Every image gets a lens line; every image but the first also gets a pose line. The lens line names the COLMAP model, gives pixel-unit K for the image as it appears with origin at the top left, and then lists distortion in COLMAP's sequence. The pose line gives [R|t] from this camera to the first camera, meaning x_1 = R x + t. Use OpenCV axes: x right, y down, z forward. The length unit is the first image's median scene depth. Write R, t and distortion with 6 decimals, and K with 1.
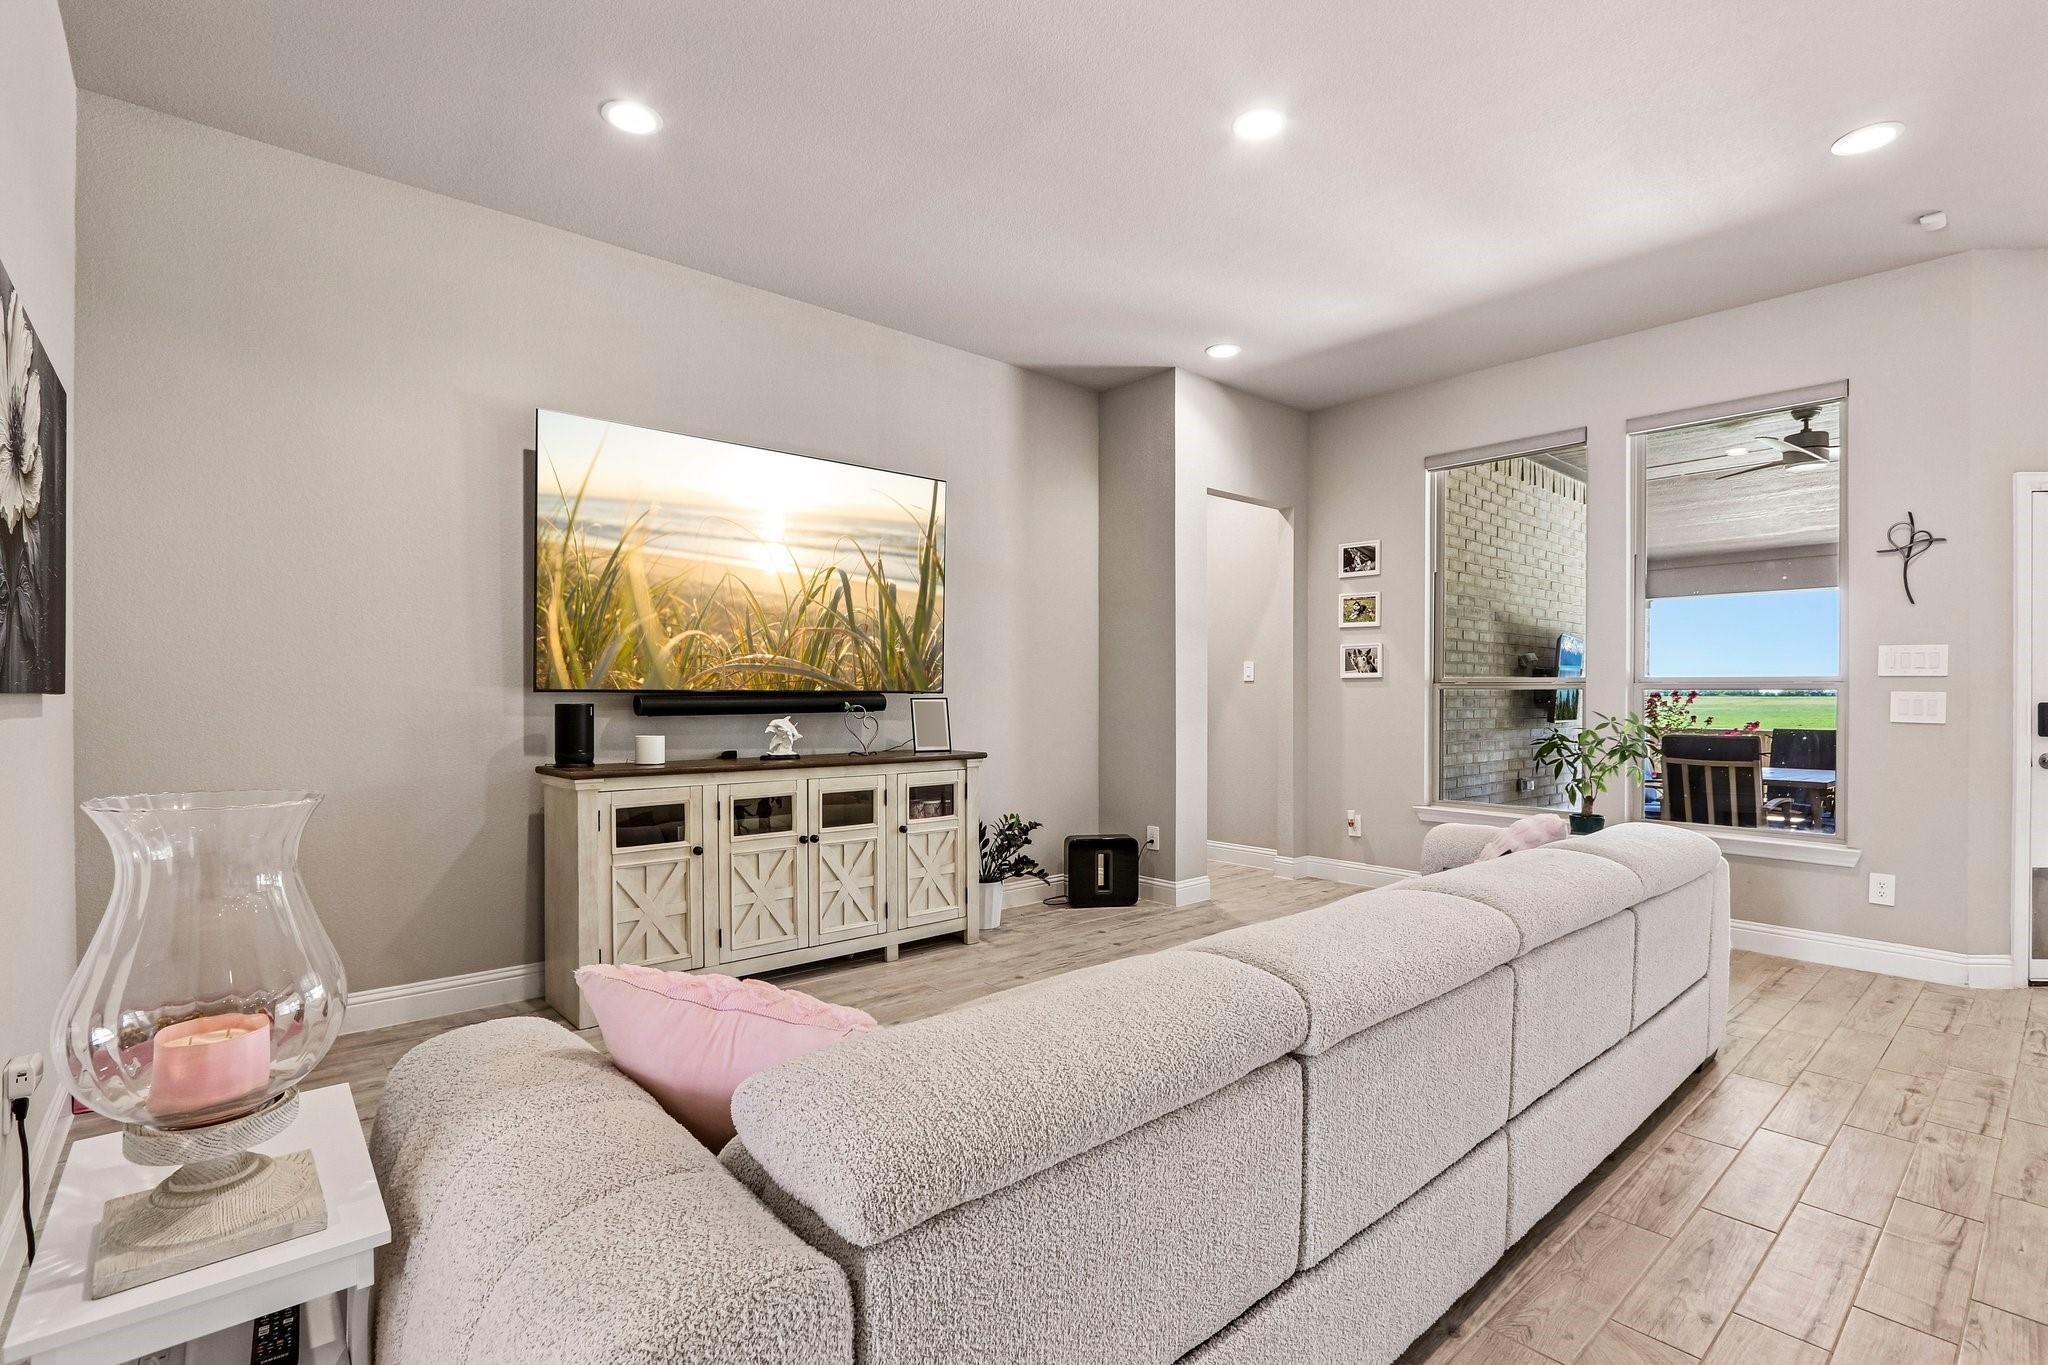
lens RADIAL K [[944.8, 0, 1024.0], [0, 944.8, 682.5], [0, 0, 1]] dist [-0.000120, -0.010831]
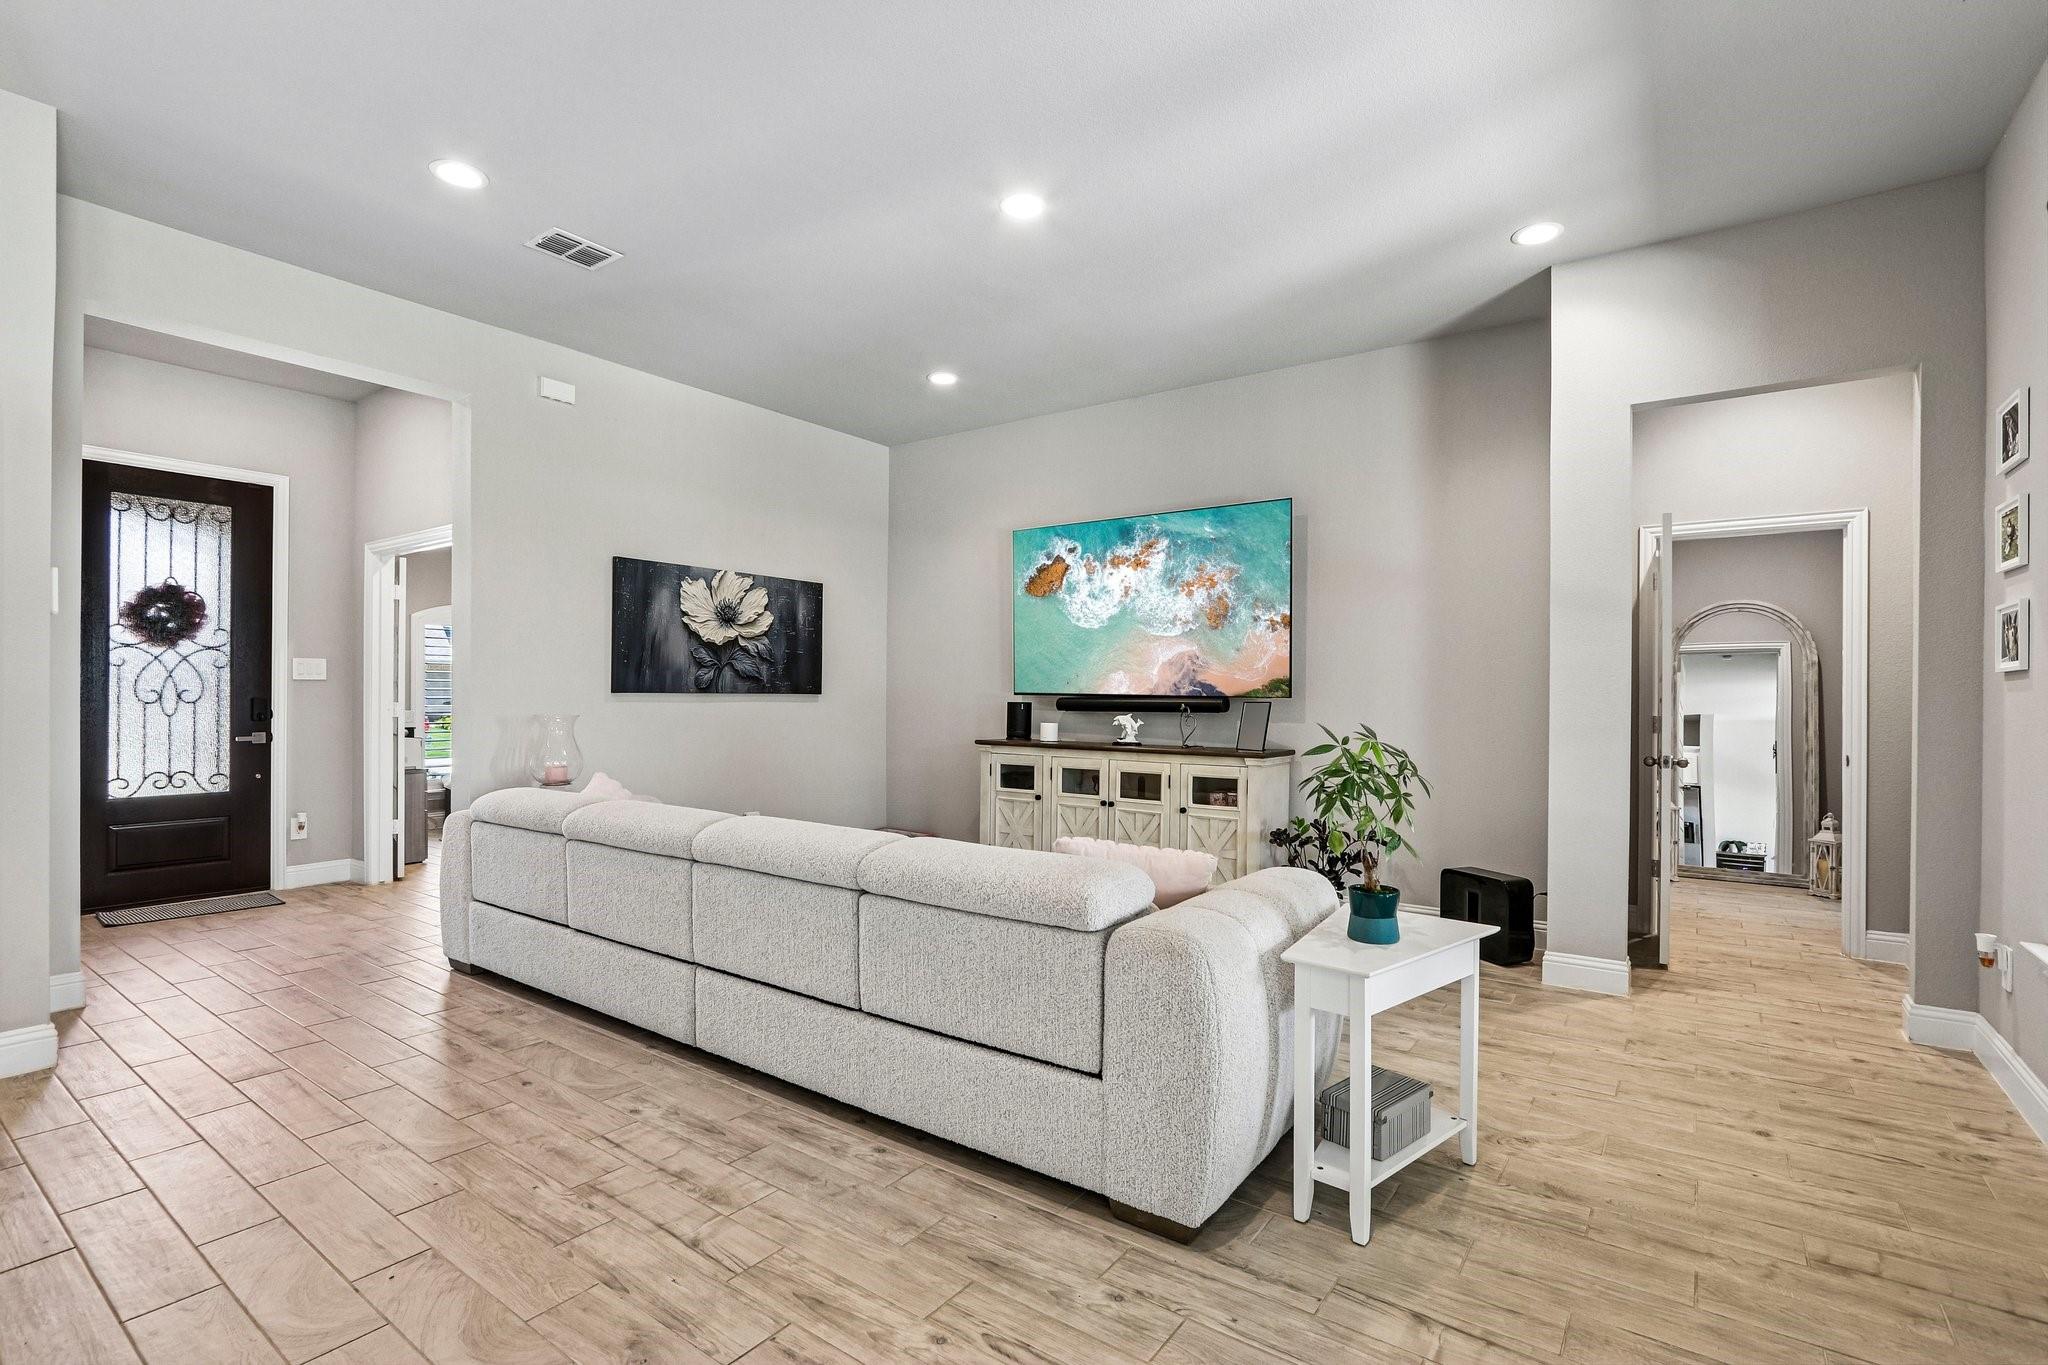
lens RADIAL K [[940.7, 0, 1024.0], [0, 940.7, 682.5], [0, 0, 1]] dist [-0.001706, -0.000132]
pose [[0.230723, -0.004738, -0.973008, 1.051284], [0.013860, 0.999903, -0.001582, -0.009234], [0.972921, -0.013121, 0.230766, 0.558087]]
